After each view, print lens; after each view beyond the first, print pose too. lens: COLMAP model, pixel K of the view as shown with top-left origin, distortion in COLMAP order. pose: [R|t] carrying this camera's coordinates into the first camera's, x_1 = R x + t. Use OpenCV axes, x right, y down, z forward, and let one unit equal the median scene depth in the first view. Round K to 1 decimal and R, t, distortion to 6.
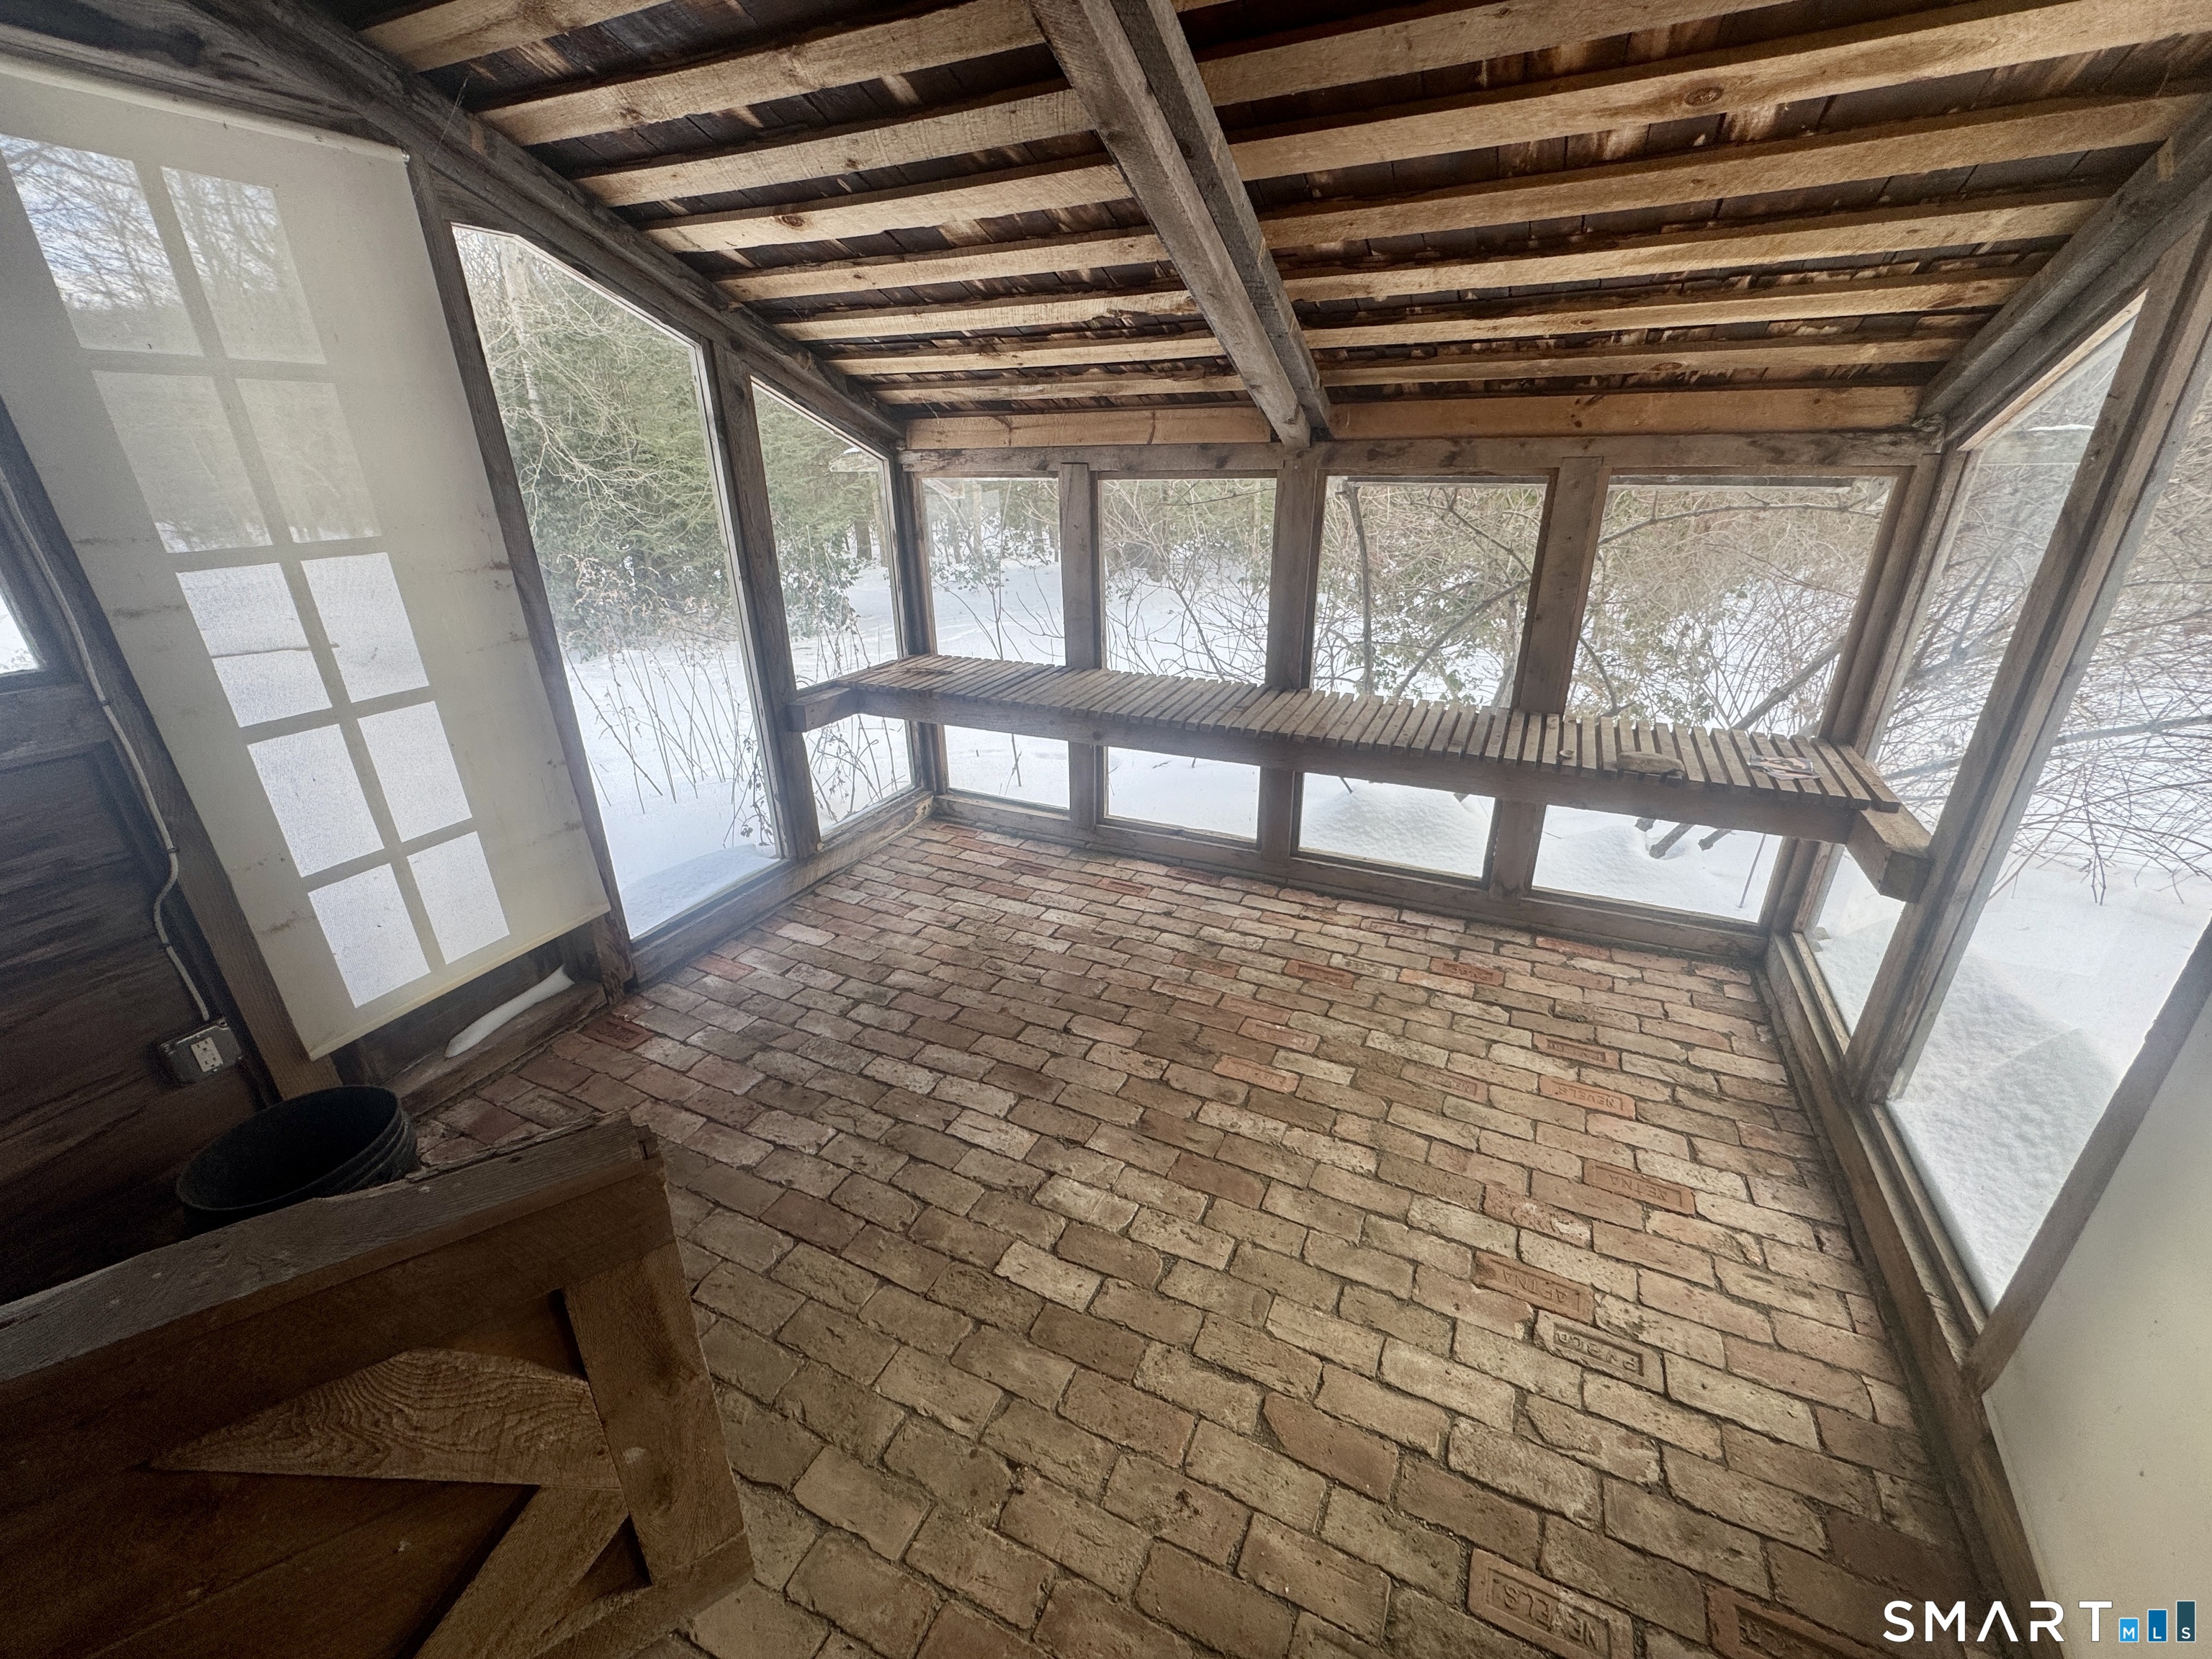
lens RADIAL K [[885.6, 0, 1105.5], [0, 885.6, 828.2], [0, 0, 1]] dist [-0.004004, 0.000131]
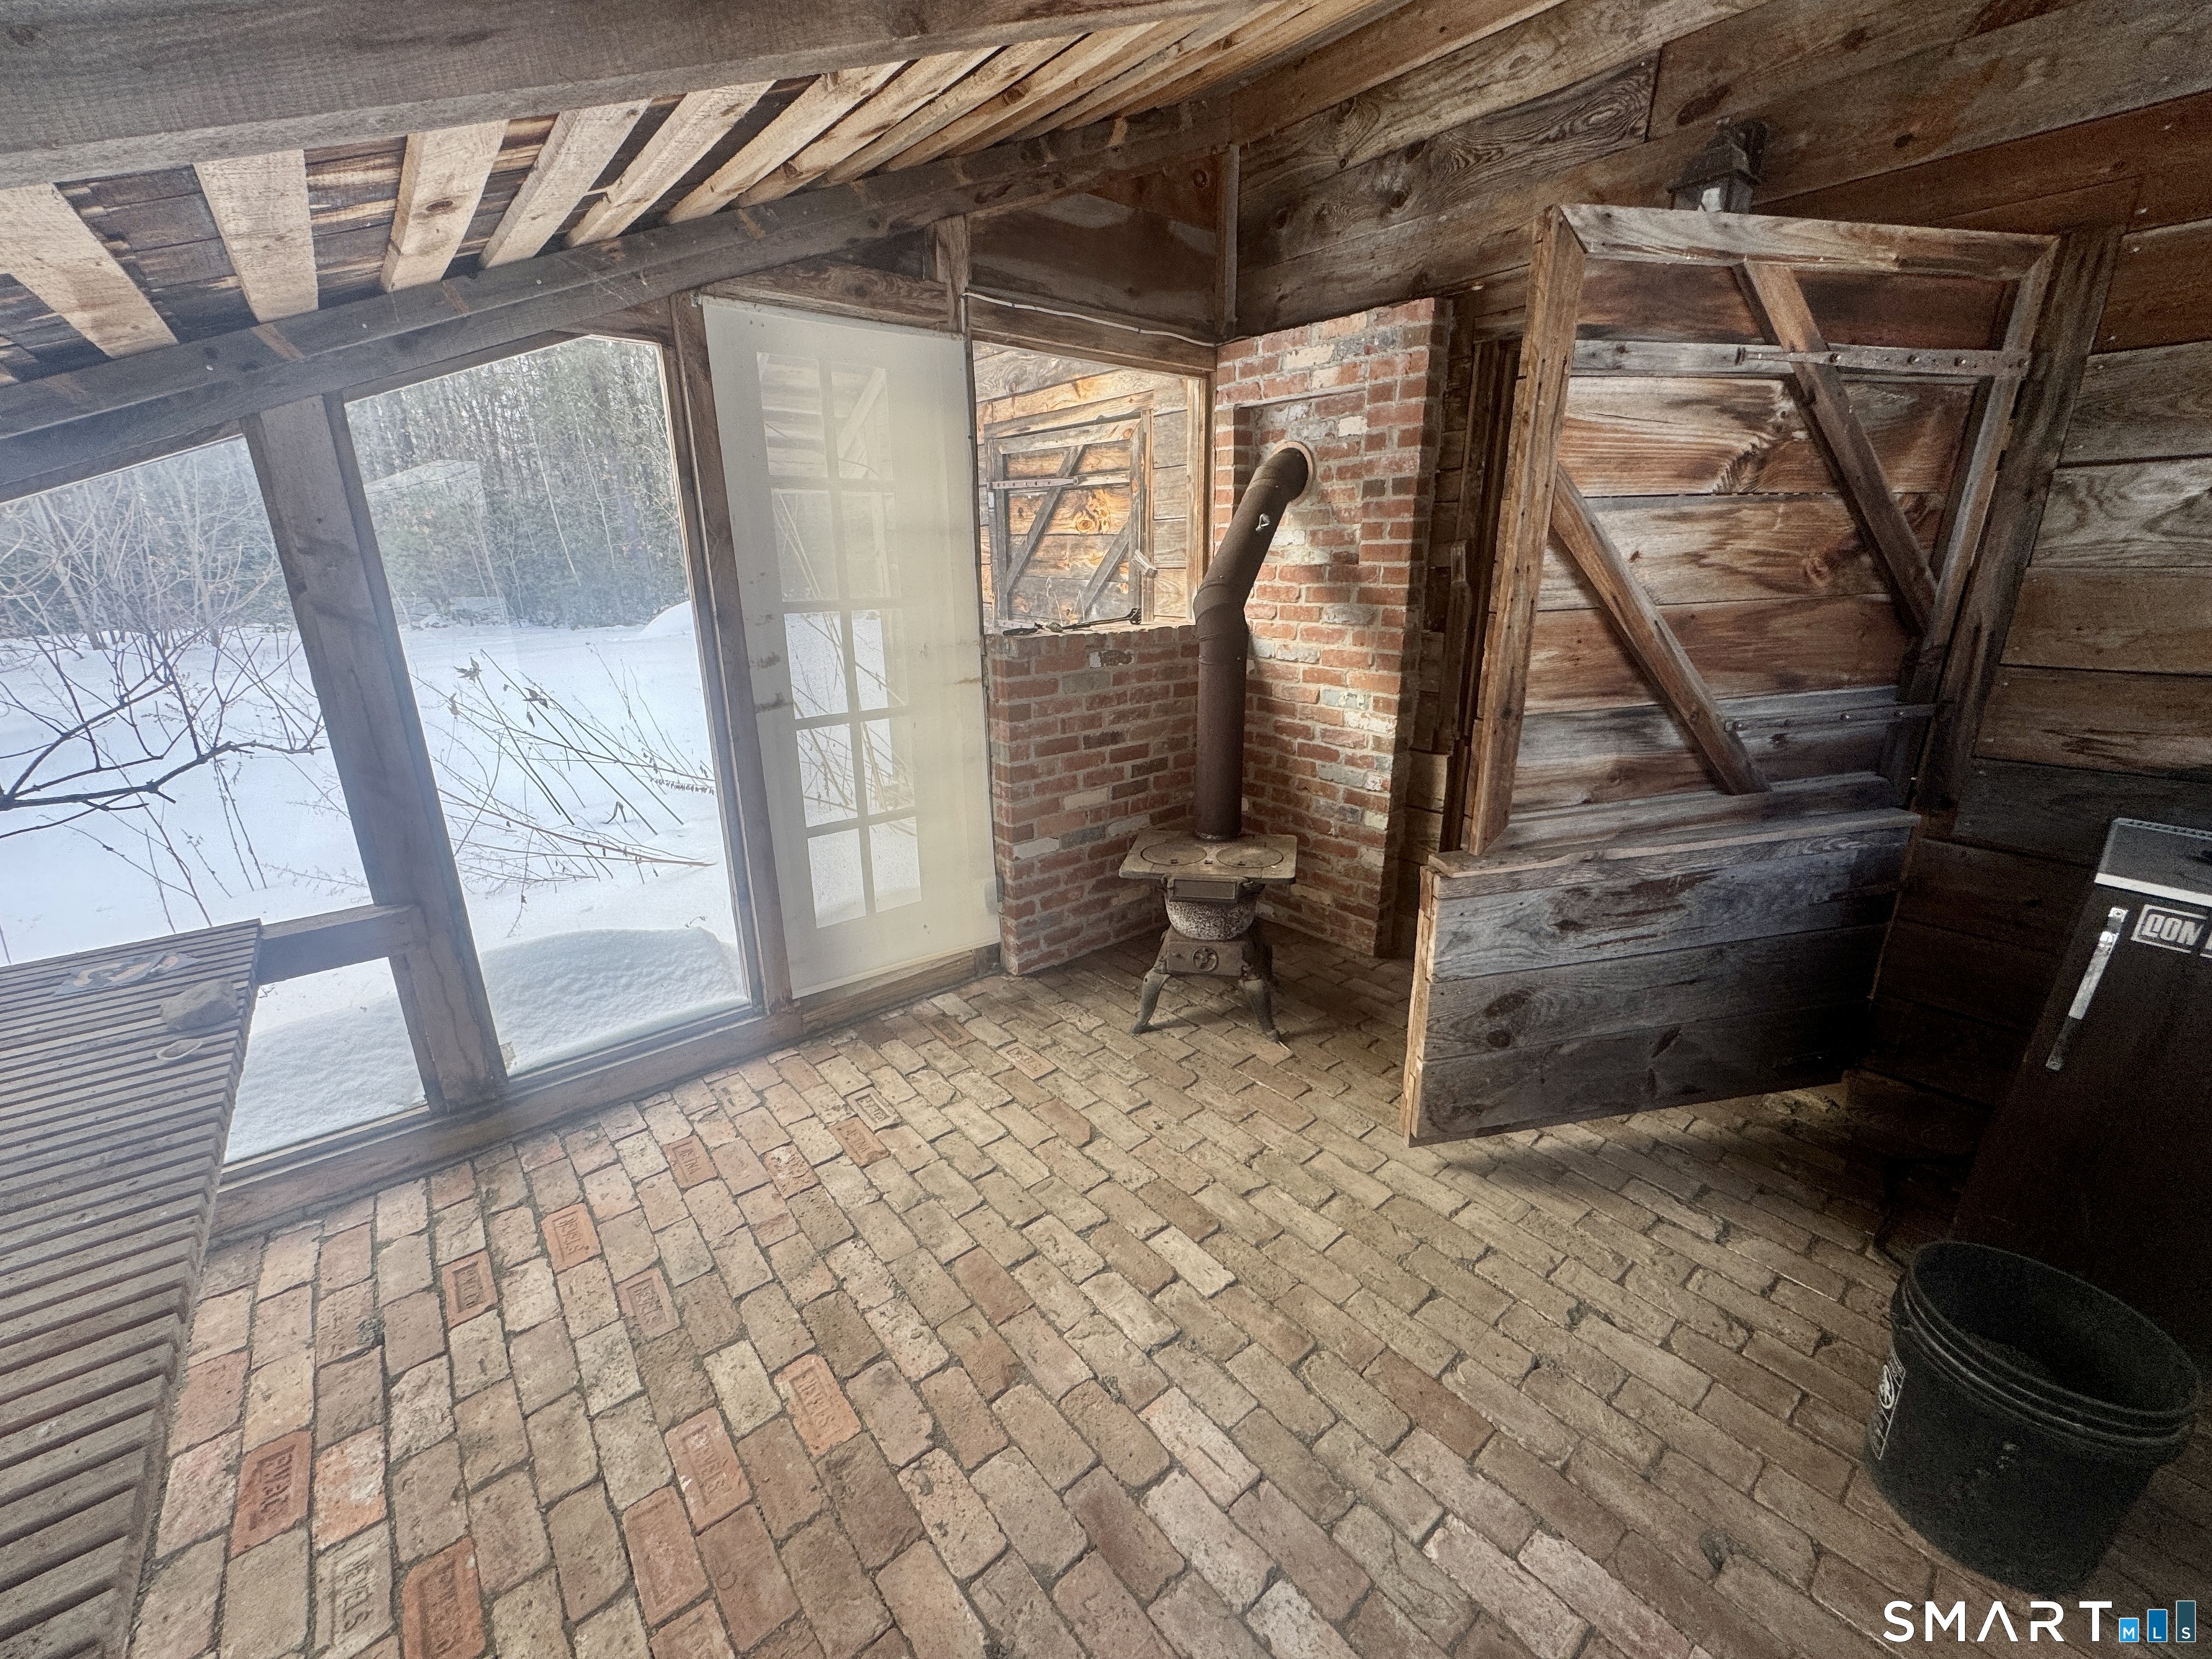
lens RADIAL K [[885.6, 0, 1105.5], [0, 885.6, 832.3], [0, 0, 1]] dist [-0.004004, 0.000131]
pose [[-0.906001, -0.108437, 0.409151, -0.300723], [0.184035, 0.769565, 0.611475, -0.499298], [-0.381174, 0.629295, -0.677270, 1.197189]]
